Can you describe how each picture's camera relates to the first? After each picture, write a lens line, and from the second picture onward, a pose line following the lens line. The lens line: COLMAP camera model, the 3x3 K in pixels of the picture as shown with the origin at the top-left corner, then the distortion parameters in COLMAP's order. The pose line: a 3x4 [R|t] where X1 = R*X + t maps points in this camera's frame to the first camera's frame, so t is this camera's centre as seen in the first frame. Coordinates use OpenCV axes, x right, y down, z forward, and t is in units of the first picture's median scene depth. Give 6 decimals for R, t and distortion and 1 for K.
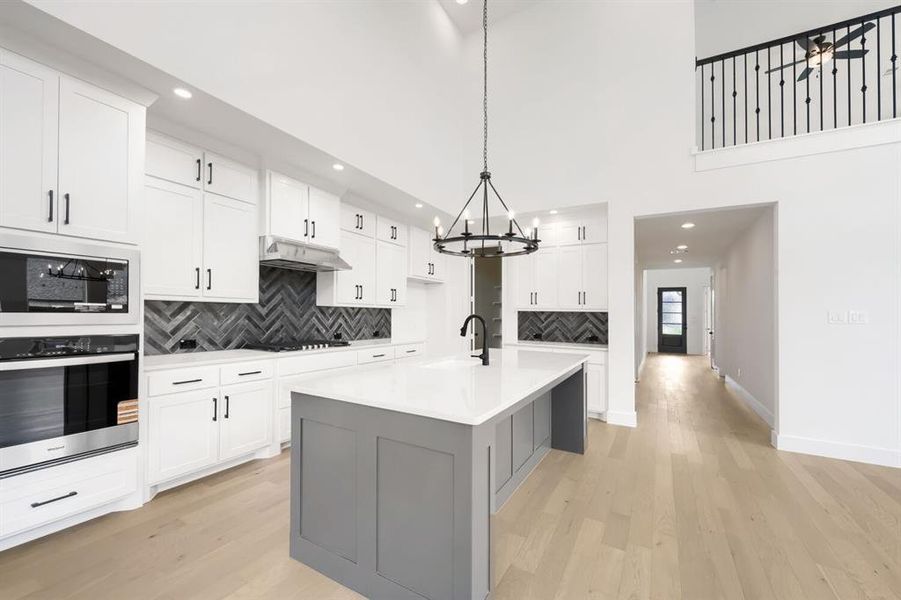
lens RADIAL K [[362.0, 0, 444.2], [0, 362.0, 301.4], [0, 0, 1]] dist [0.002507, 0.000119]
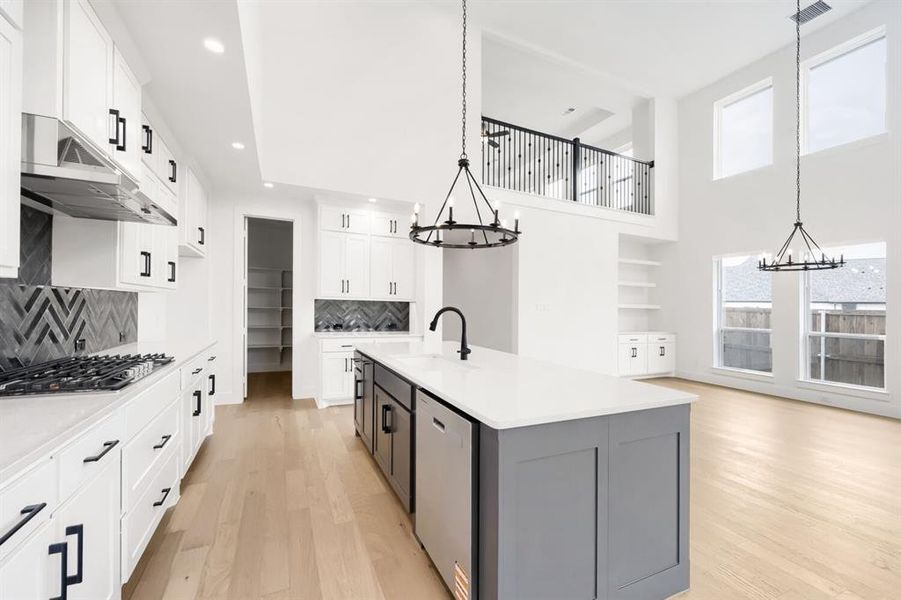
lens RADIAL K [[362.0, 0, 444.2], [0, 362.0, 301.4], [0, 0, 1]] dist [0.002507, 0.000119]
pose [[0.566425, 0.007725, 0.824077, -0.439361], [-0.041409, 0.998960, 0.019097, 0.002212], [-0.823072, -0.044941, 0.566156, 0.297807]]
